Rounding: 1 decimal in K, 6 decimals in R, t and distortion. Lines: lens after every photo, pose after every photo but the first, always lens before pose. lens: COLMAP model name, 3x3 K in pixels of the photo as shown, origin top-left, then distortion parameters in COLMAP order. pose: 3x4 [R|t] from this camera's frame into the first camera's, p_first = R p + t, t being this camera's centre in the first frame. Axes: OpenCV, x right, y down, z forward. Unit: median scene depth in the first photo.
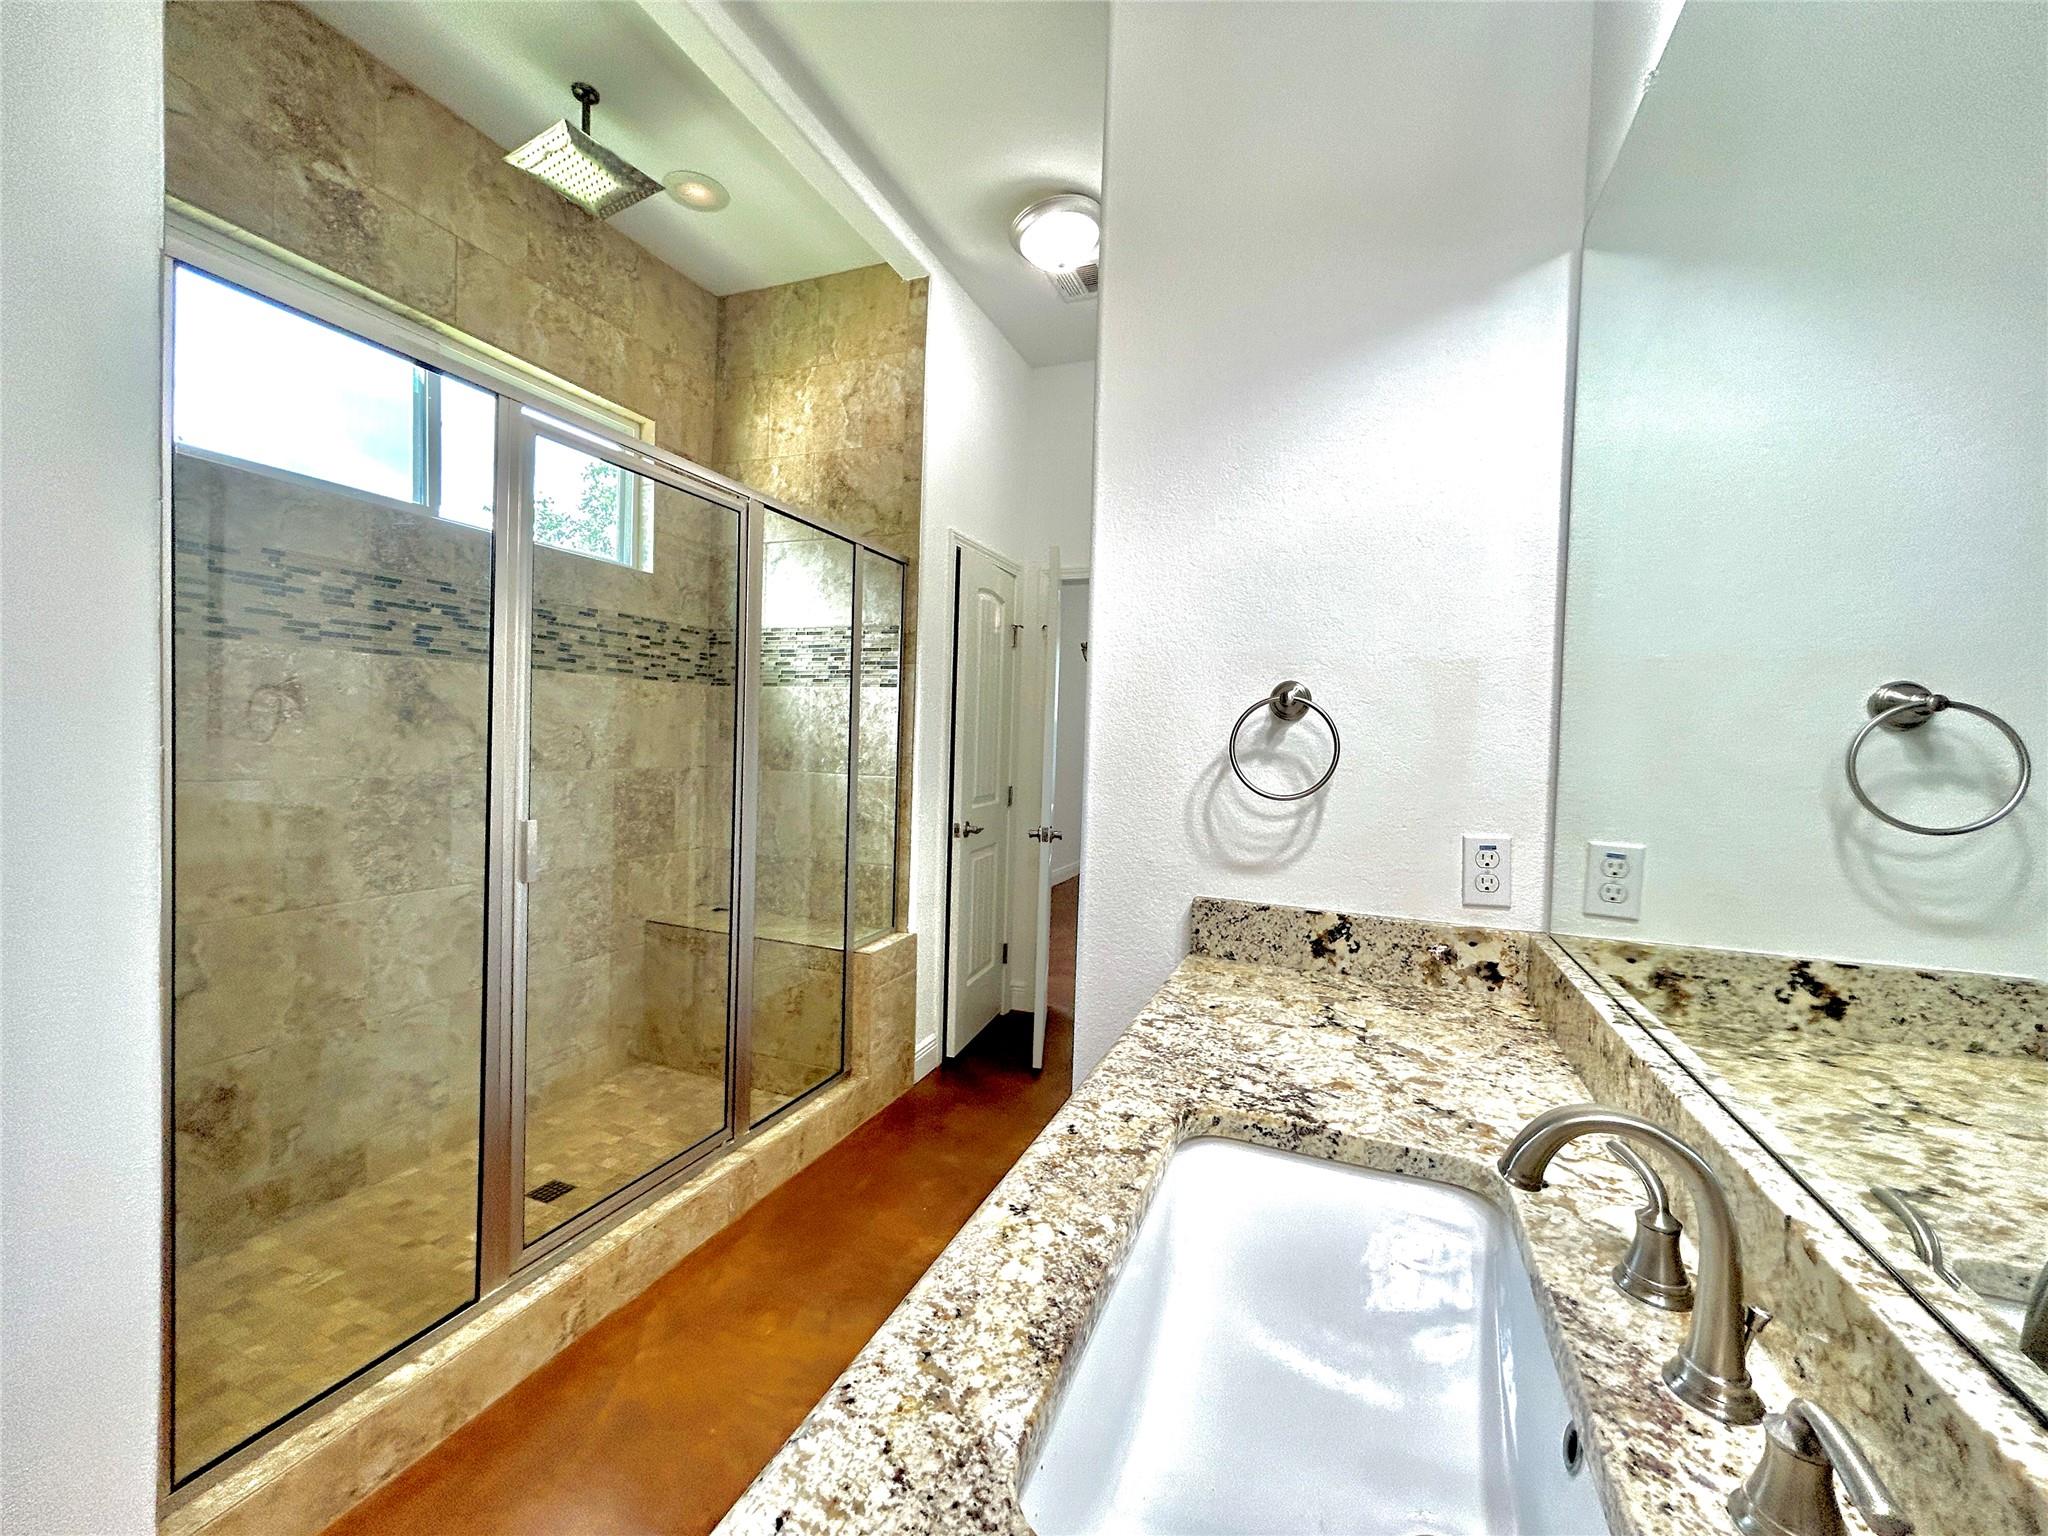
lens RADIAL K [[832.4, 0, 1024.0], [0, 832.4, 768.0], [0, 0, 1]] dist [-0.014049, 0.008167]
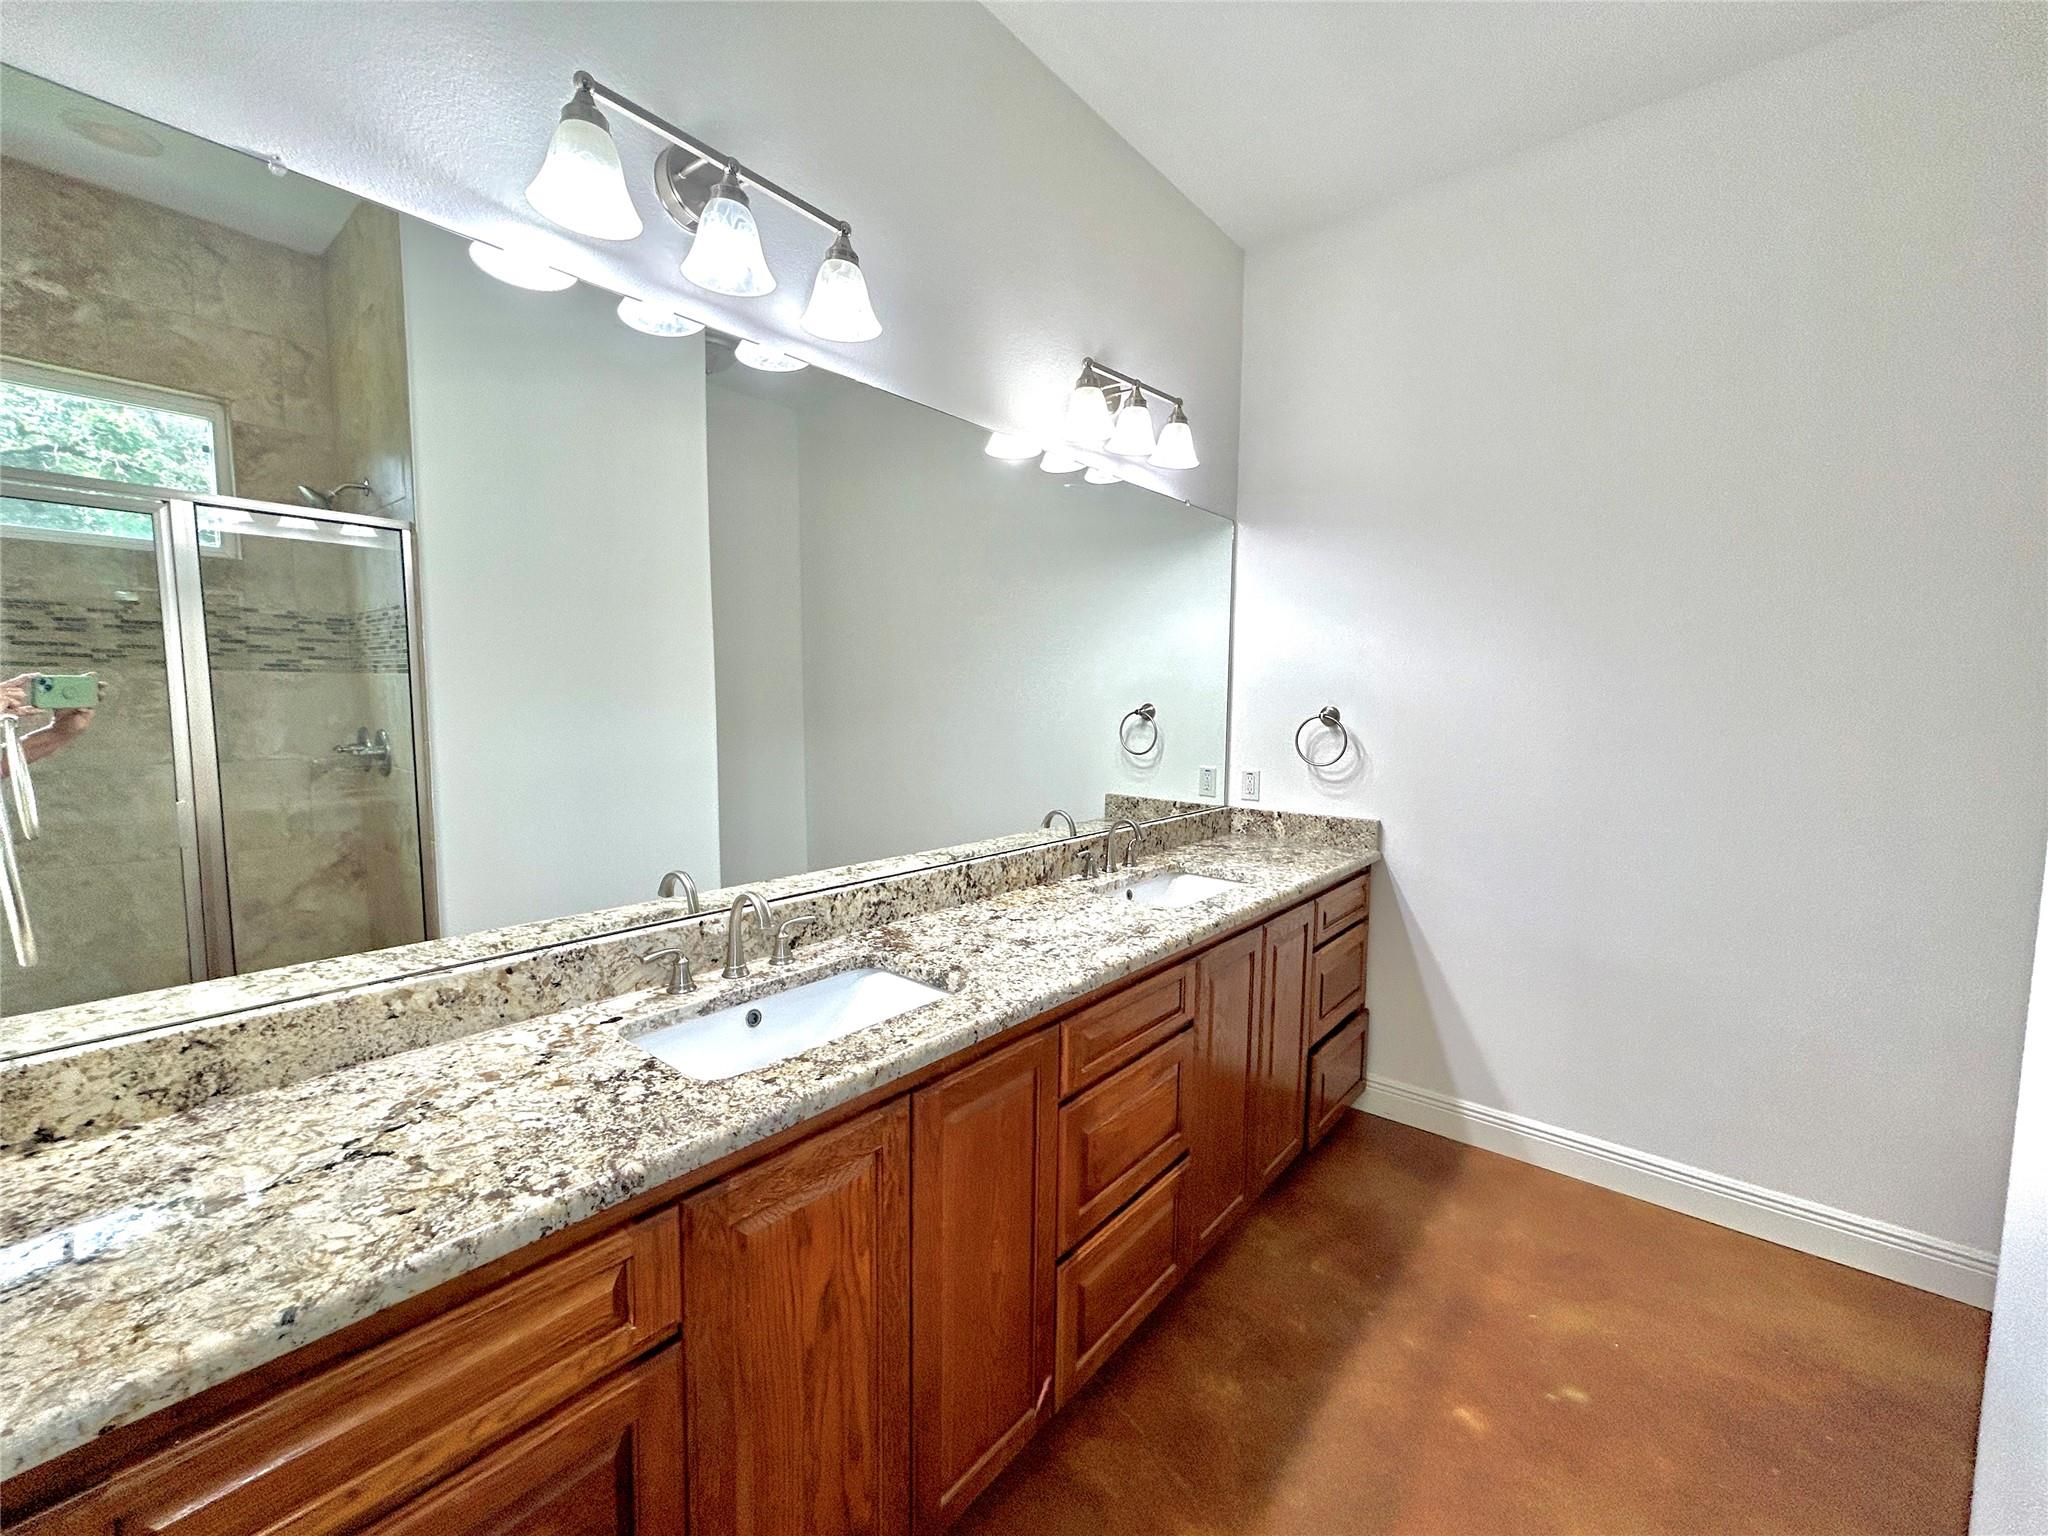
lens RADIAL K [[832.4, 0, 1024.0], [0, 832.4, 768.0], [0, 0, 1]] dist [-0.014049, 0.008167]
pose [[-0.949937, -0.067961, 0.304959, -0.458478], [-0.028801, 0.990948, 0.131122, -0.185017], [-0.311110, 0.115774, -0.943296, 1.515763]]
